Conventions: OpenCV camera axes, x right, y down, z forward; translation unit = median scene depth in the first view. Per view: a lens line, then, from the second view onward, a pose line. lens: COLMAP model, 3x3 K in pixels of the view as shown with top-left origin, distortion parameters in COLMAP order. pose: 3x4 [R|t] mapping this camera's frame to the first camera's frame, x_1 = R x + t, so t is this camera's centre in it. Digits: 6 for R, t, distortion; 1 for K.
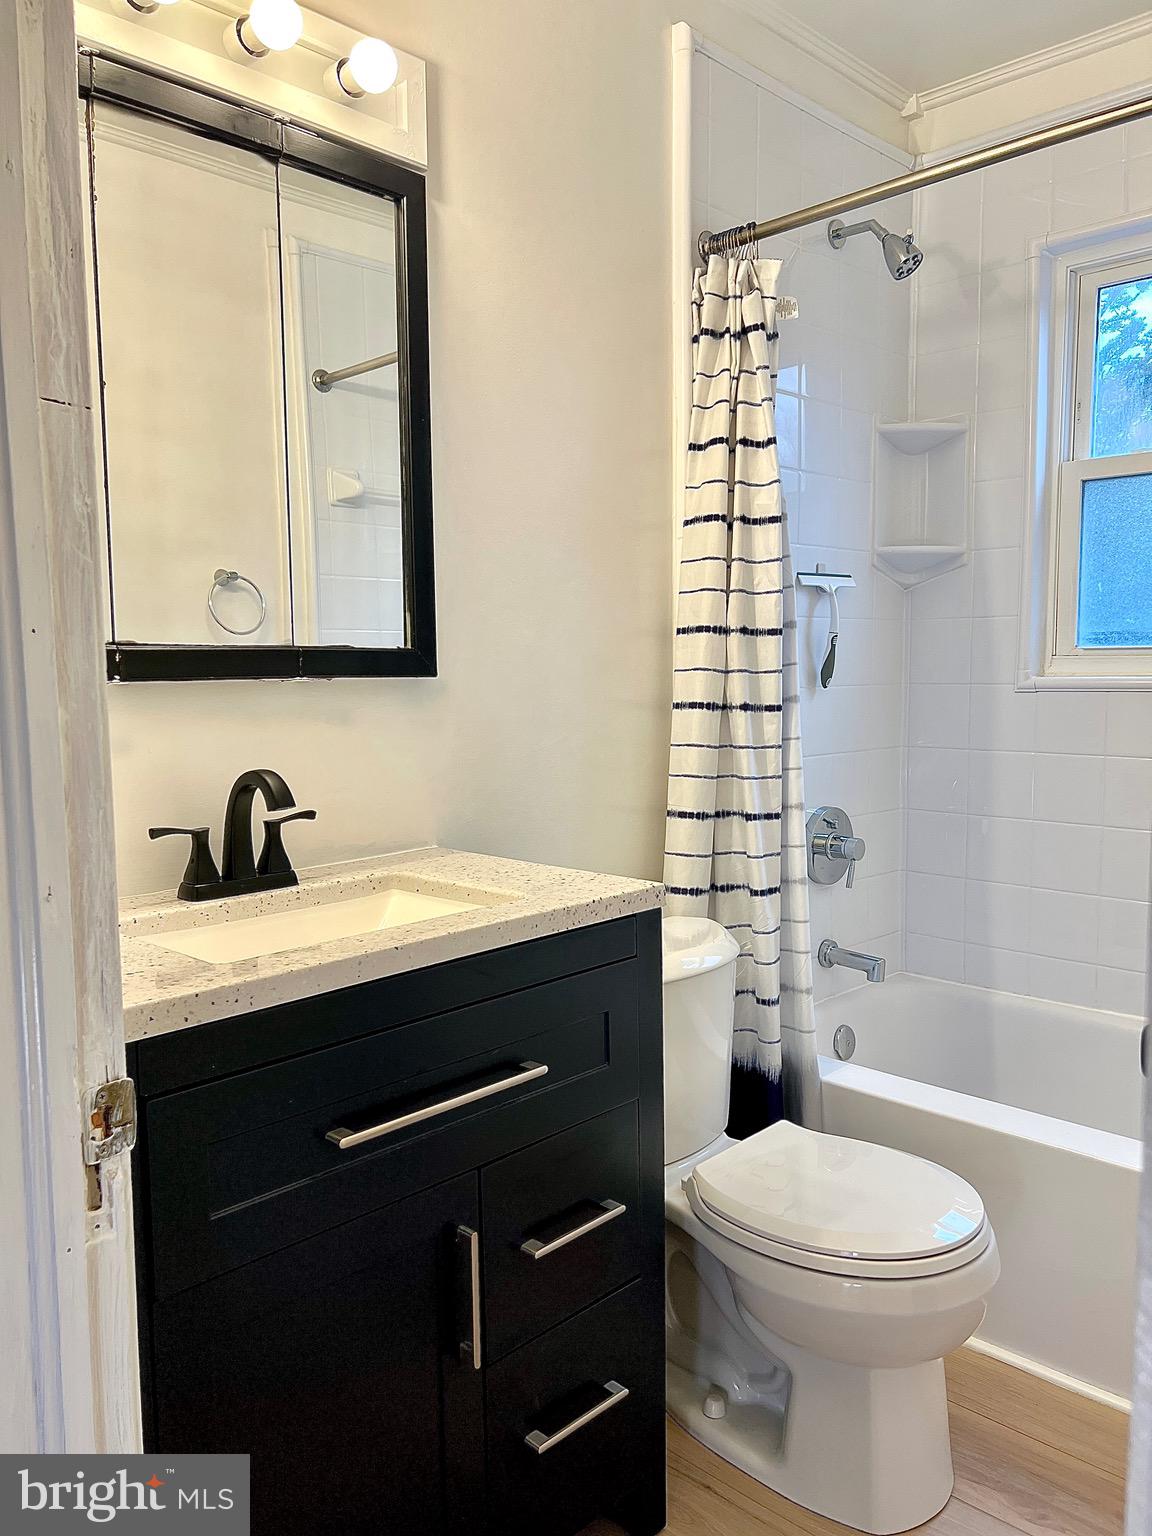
lens RADIAL K [[1175.2, 0, 585.4], [0, 1175.2, 766.3], [0, 0, 1]] dist [0.056818, -0.052300]
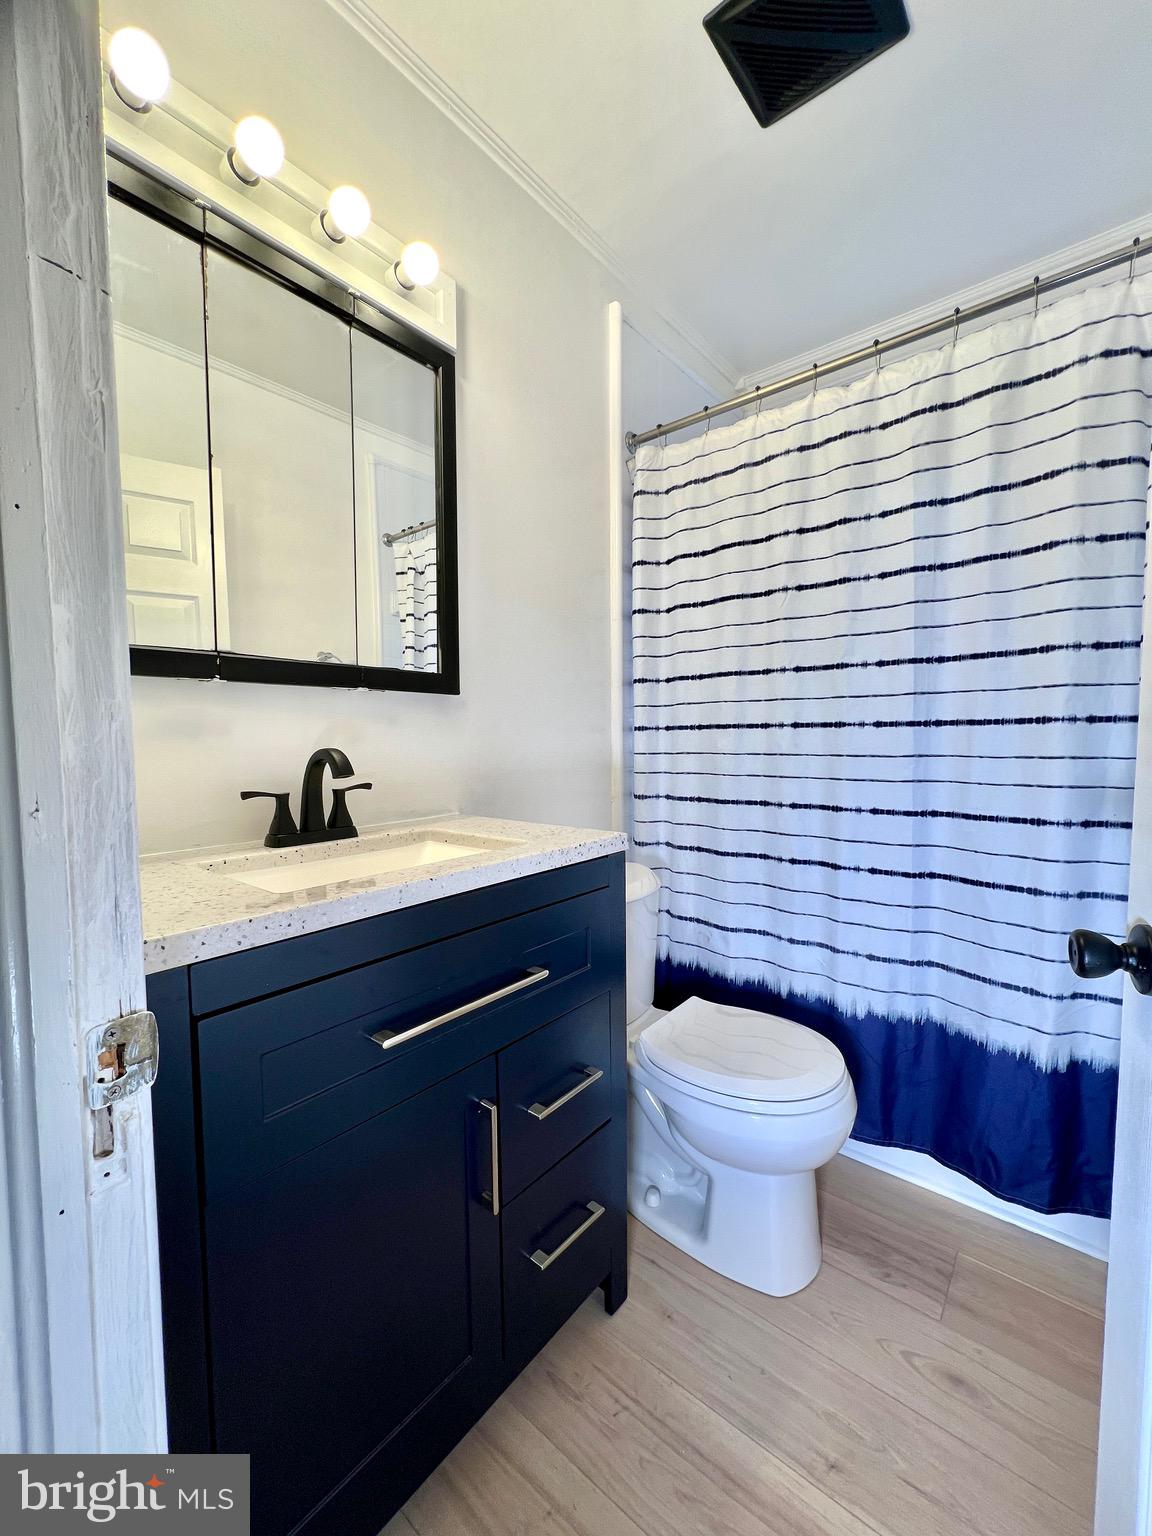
lens RADIAL K [[613.4, 0, 576.8], [0, 613.4, 772.5], [0, 0, 1]] dist [-0.001486, 0.001470]
pose [[0.997044, 0.001827, 0.076817, -0.047251], [0.000780, 0.999425, -0.033887, 0.051764], [-0.076835, 0.033847, 0.996469, 0.279120]]
